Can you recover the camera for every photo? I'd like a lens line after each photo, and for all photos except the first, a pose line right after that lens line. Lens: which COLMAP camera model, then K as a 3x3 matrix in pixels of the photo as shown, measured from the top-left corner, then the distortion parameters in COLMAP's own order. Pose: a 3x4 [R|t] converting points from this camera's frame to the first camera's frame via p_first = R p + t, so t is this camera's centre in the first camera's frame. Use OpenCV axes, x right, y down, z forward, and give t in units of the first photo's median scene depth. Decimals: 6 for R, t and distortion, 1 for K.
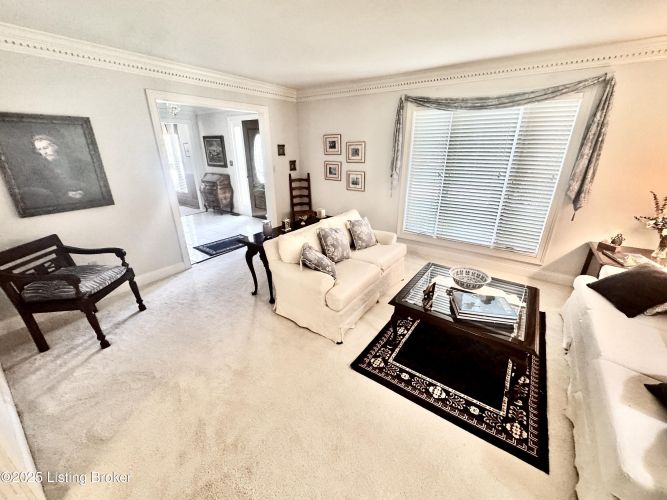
lens RADIAL K [[268.1, 0, 333.5], [0, 268.1, 250.0], [0, 0, 1]] dist [0.001392, 0.000081]
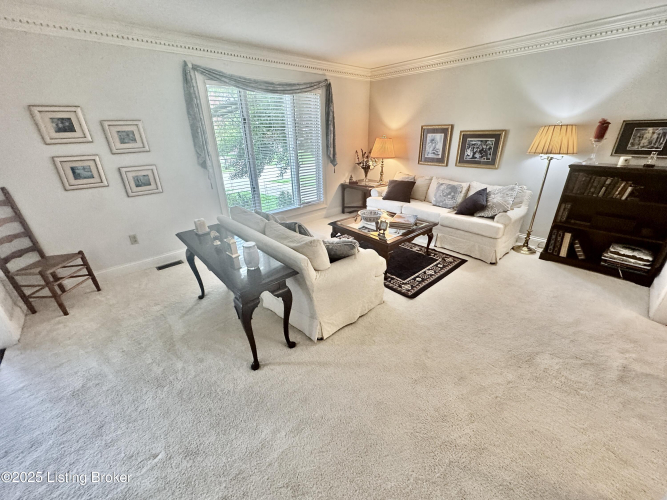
lens RADIAL K [[268.1, 0, 333.5], [0, 268.1, 250.0], [0, 0, 1]] dist [0.001392, 0.000081]
pose [[0.214936, -0.407224, 0.887677, -0.699979], [0.366648, 0.876082, 0.313128, -0.202805], [-0.905192, 0.258163, 0.337609, 0.558812]]
